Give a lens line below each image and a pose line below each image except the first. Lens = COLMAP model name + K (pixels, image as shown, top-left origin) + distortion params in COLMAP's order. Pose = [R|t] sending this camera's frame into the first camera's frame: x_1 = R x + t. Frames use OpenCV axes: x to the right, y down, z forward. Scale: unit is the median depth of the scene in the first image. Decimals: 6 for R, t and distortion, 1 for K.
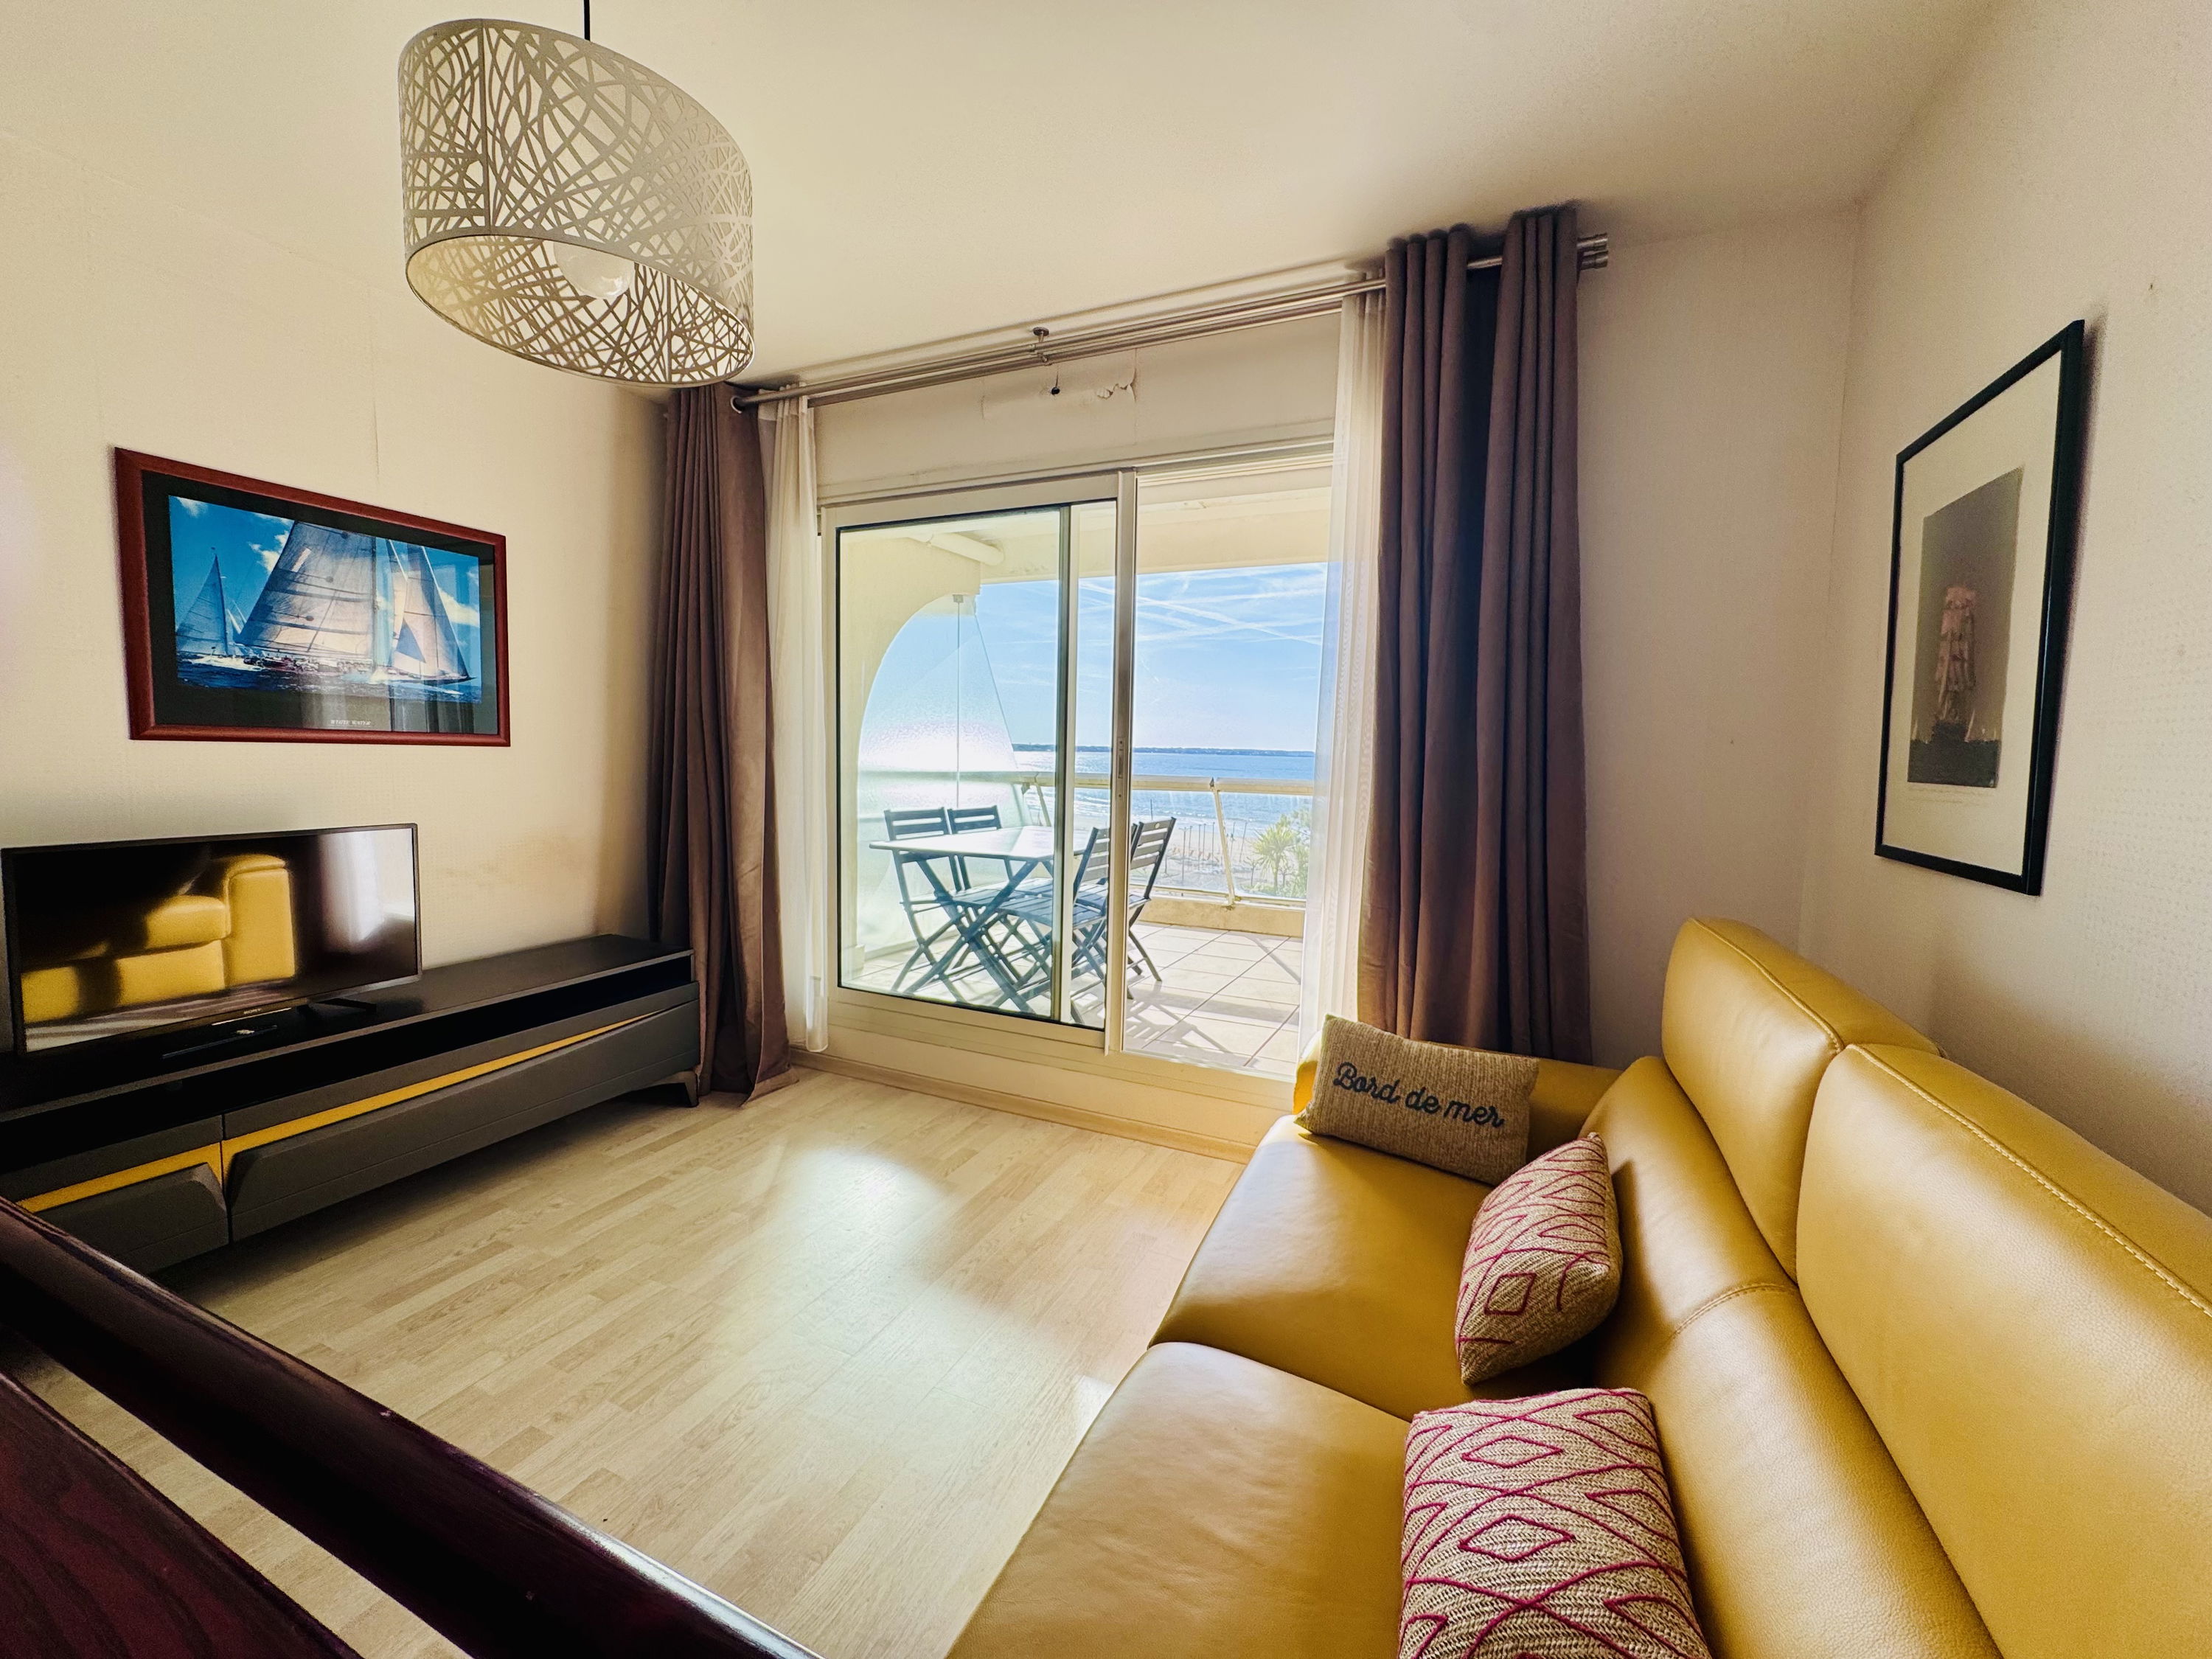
lens RADIAL K [[883.4, 0, 1104.7], [0, 883.4, 826.2], [0, 0, 1]] dist [-0.003352, 0.000436]
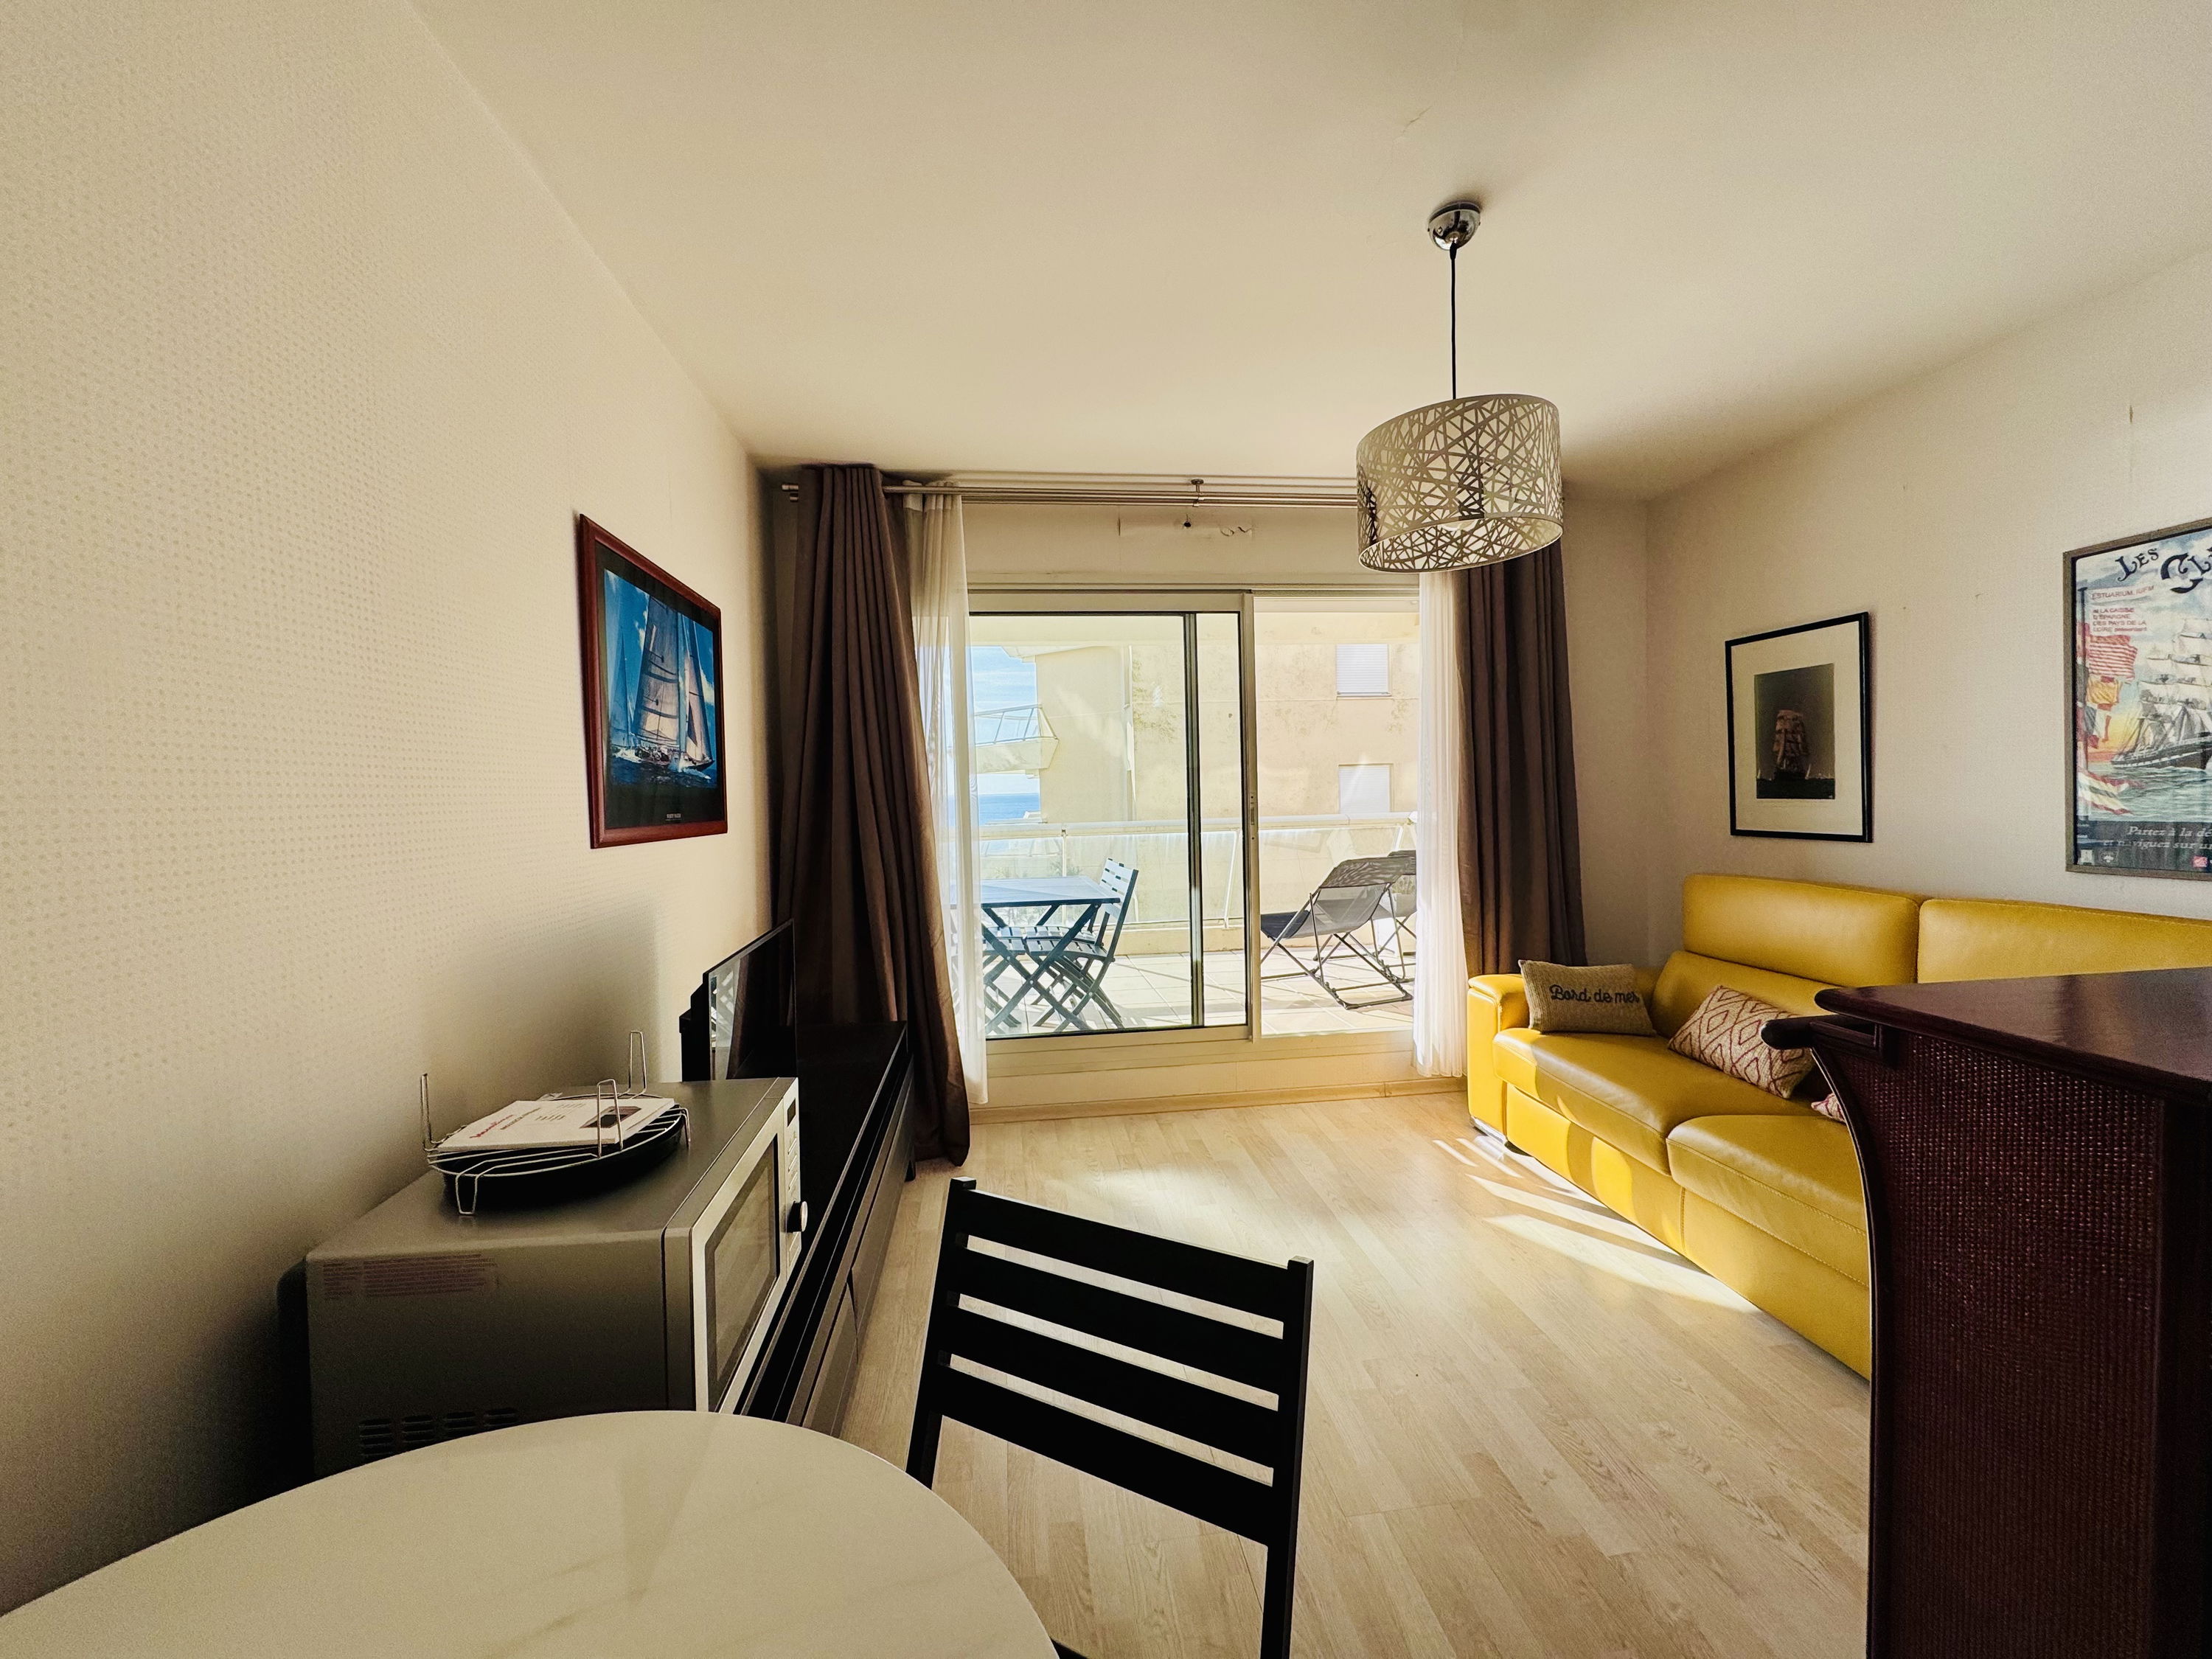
lens RADIAL K [[883.4, 0, 1103.2], [0, 883.4, 828.1], [0, 0, 1]] dist [-0.003352, 0.000436]
pose [[0.852627, -0.065320, 0.518421, -0.994163], [0.089750, 0.995718, -0.022151, -0.048324], [-0.514755, 0.065415, 0.854838, 0.007677]]
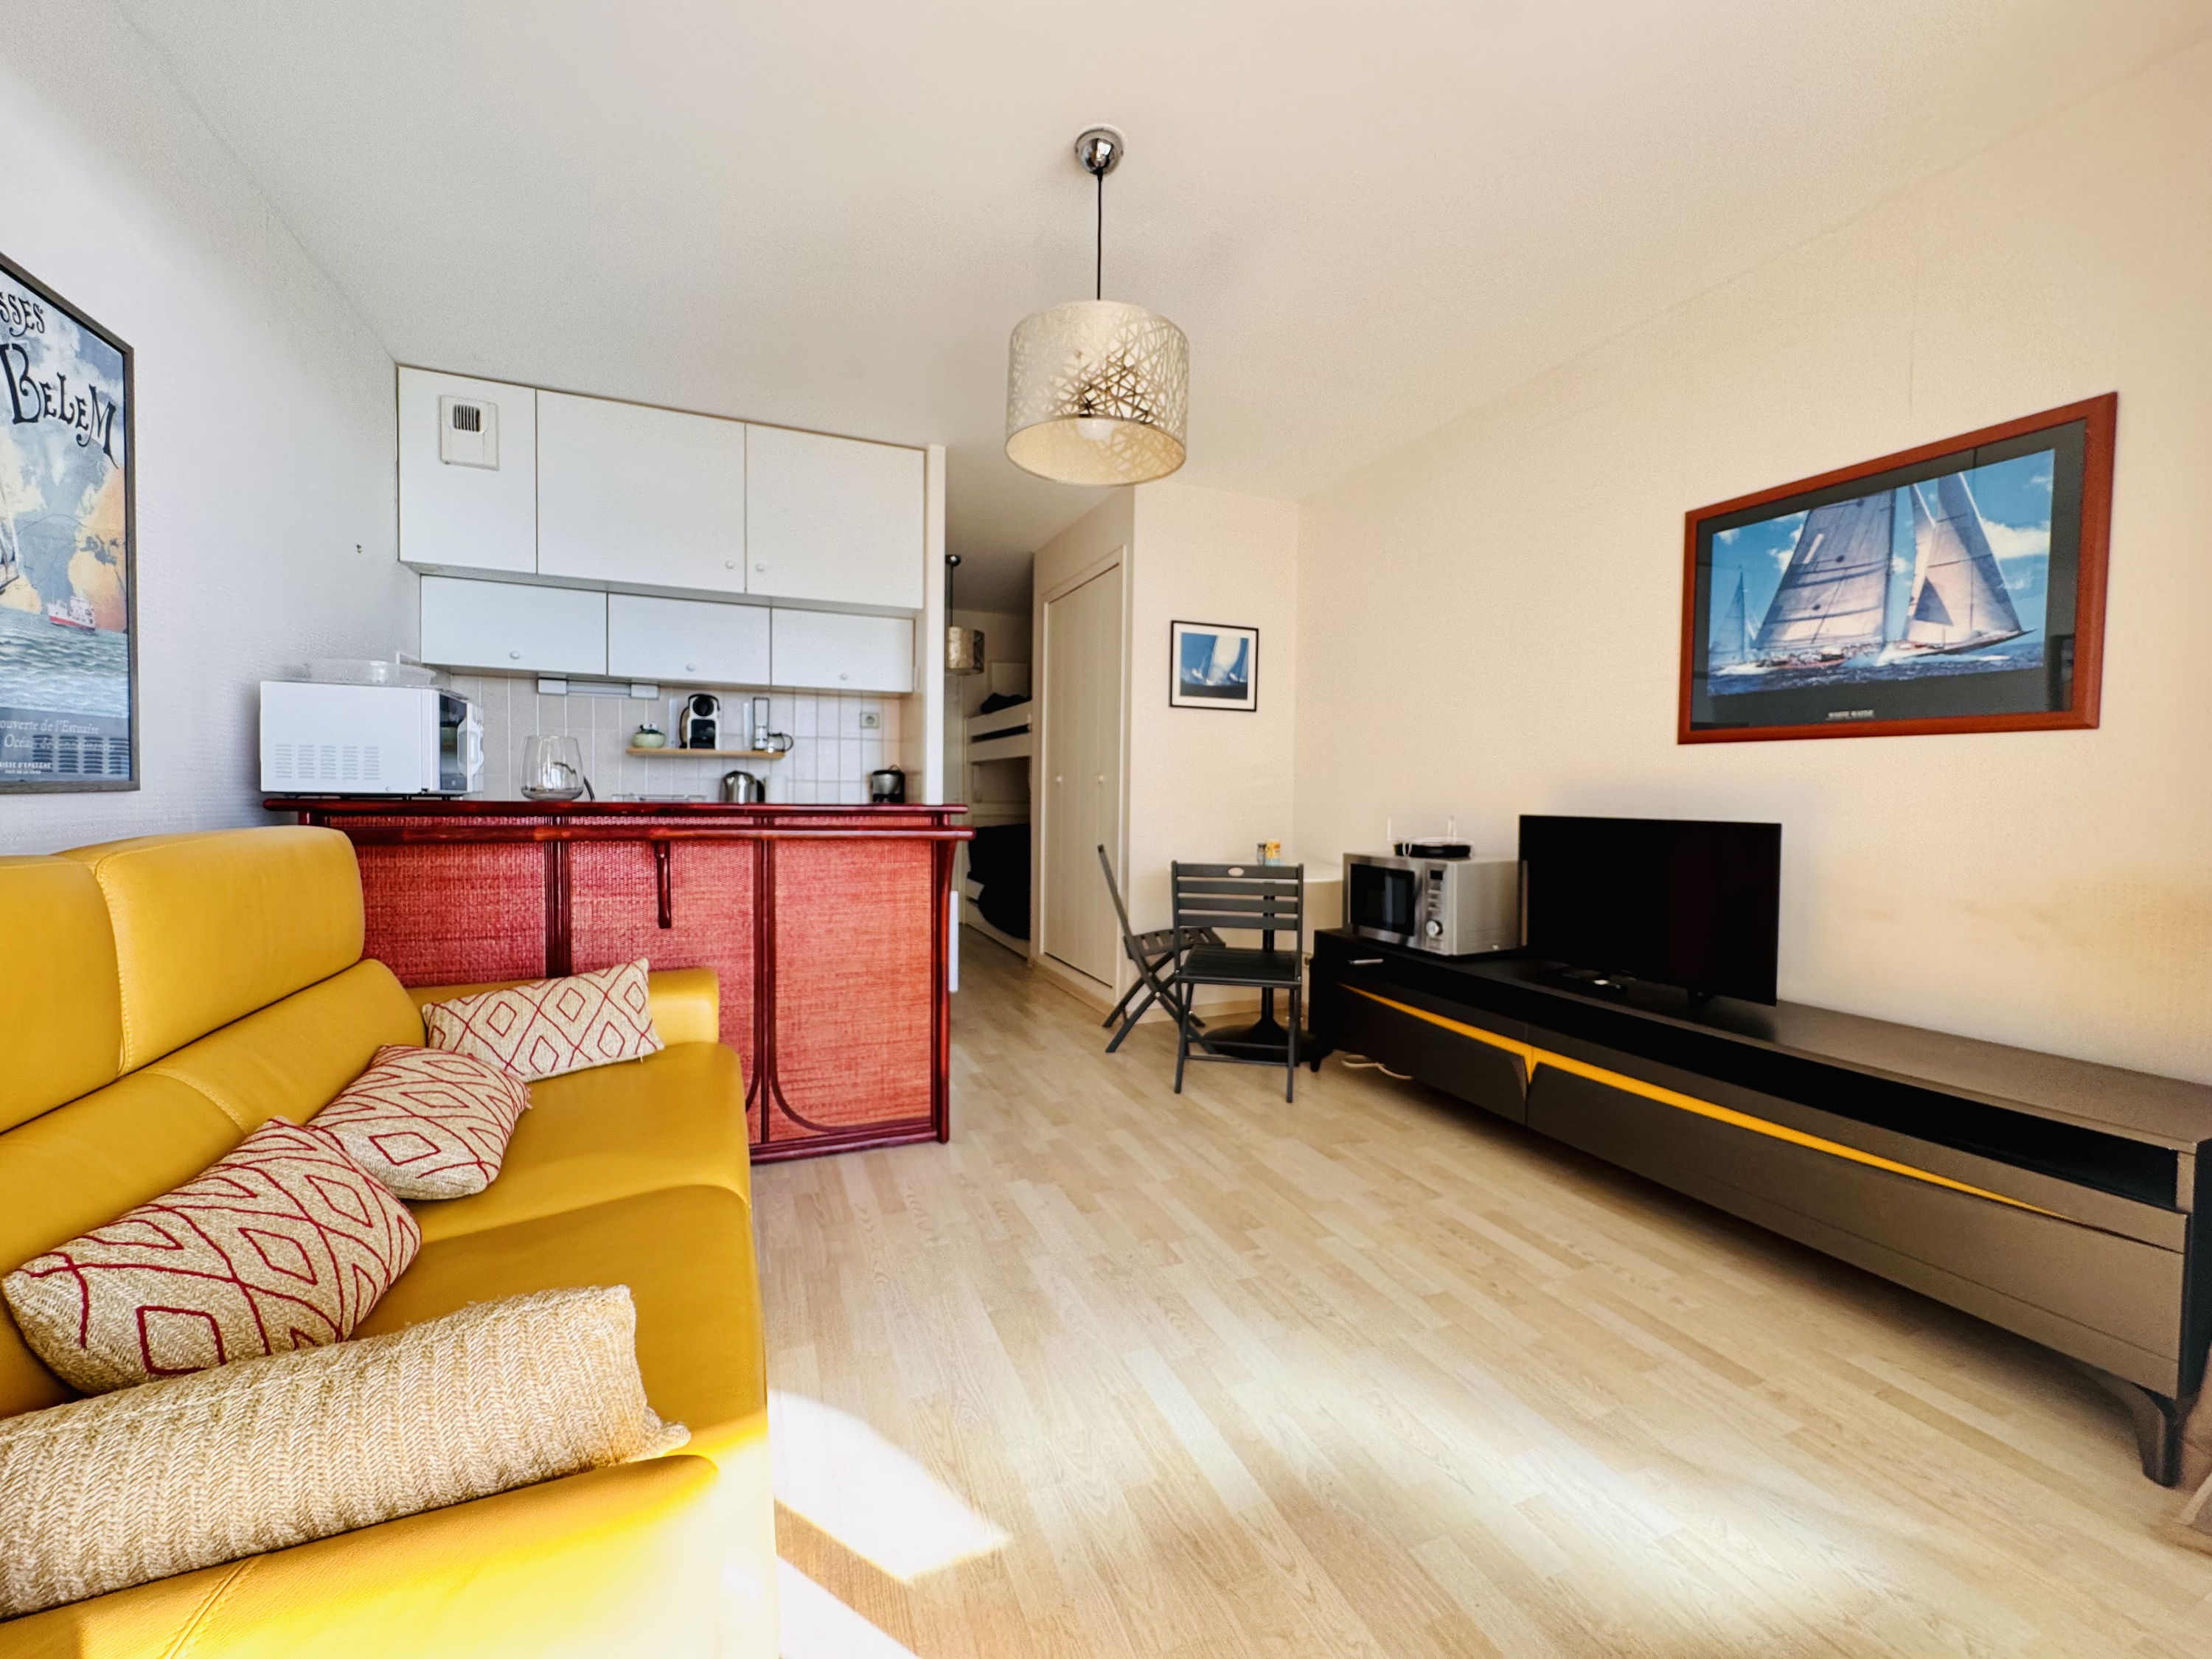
lens RADIAL K [[883.4, 0, 1108.4], [0, 883.4, 822.6], [0, 0, 1]] dist [-0.003352, 0.000436]
pose [[-0.677621, -0.005299, -0.735392, 0.310849], [-0.090961, 0.992899, 0.076662, -0.010069], [0.729764, 0.118840, -0.673292, 1.116977]]
